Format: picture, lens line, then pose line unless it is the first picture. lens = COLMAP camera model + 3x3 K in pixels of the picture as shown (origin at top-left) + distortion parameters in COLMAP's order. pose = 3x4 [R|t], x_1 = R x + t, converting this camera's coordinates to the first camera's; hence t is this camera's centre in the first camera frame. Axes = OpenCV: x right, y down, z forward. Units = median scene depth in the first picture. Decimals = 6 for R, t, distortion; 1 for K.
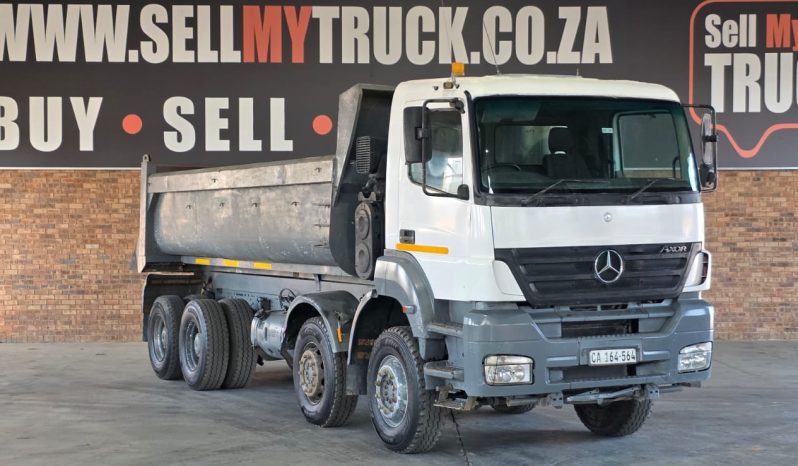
lens RADIAL K [[686.9, 0, 385.8], [0, 686.9, 230.6], [0, 0, 1]] dist [0.051405, -0.047498]
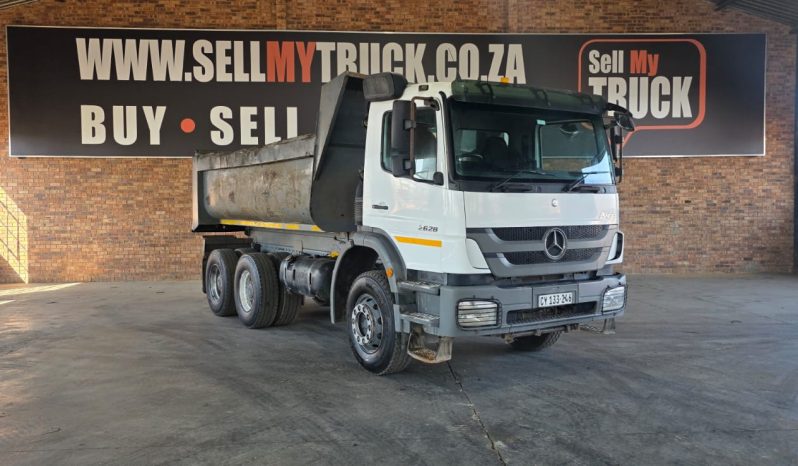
lens RADIAL K [[593.5, 0, 399.4], [0, 593.5, 229.4], [0, 0, 1]] dist [0.042504, -0.029976]
pose [[0.998883, -0.006762, 0.046770, 0.004165], [0.005391, 0.999554, 0.029375, 0.023545], [-0.046947, -0.029090, 0.998474, -0.236823]]
